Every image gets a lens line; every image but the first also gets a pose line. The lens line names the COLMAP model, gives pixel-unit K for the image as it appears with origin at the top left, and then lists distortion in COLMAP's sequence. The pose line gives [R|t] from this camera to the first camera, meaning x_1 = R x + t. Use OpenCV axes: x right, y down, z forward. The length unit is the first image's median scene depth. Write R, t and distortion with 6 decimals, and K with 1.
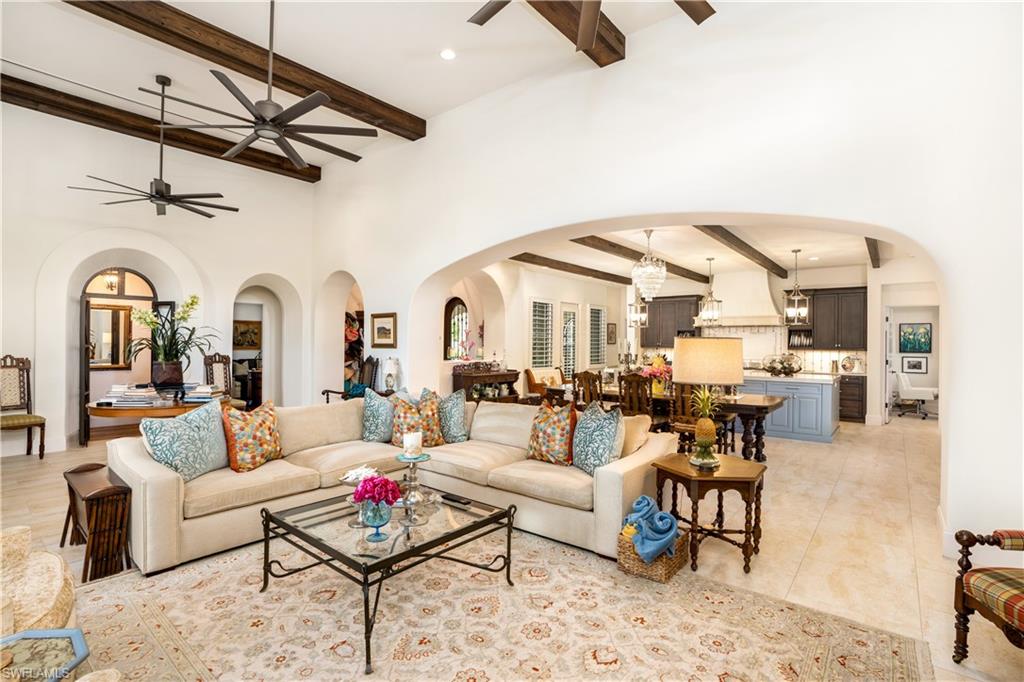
lens RADIAL K [[468.8, 0, 517.4], [0, 468.8, 343.1], [0, 0, 1]] dist [-0.016379, 0.000077]
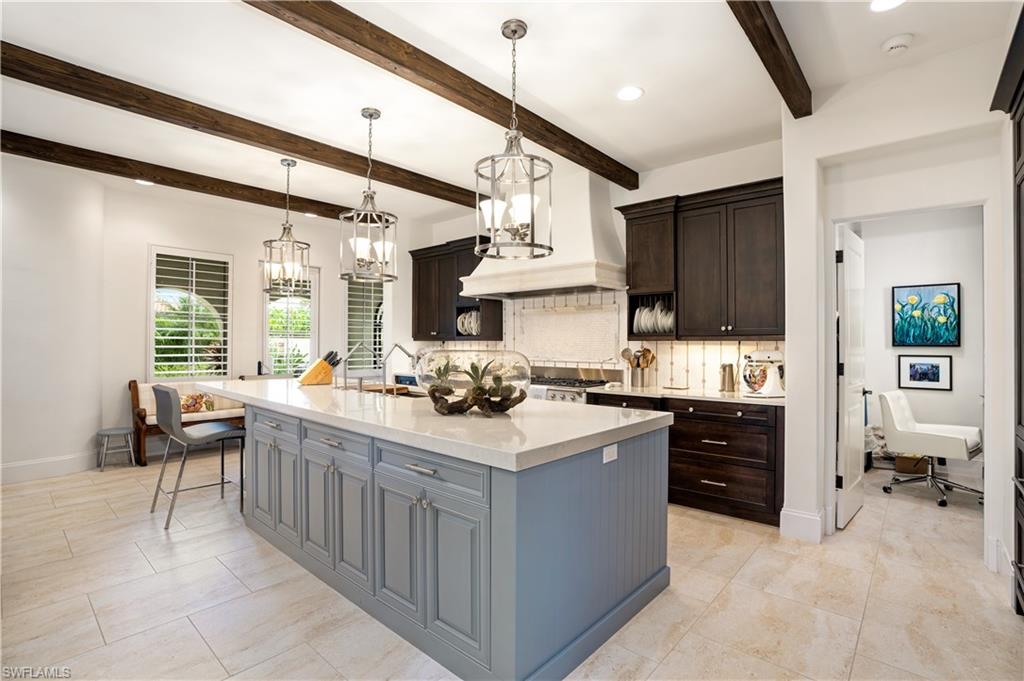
lens RADIAL K [[468.8, 0, 506.3], [0, 468.8, 341.7], [0, 0, 1]] dist [-0.016379, 0.000077]
pose [[0.998800, -0.007885, -0.048327, 0.485206], [0.007576, 0.999950, -0.006587, 0.016929], [0.048377, 0.006213, 0.998810, 0.541790]]
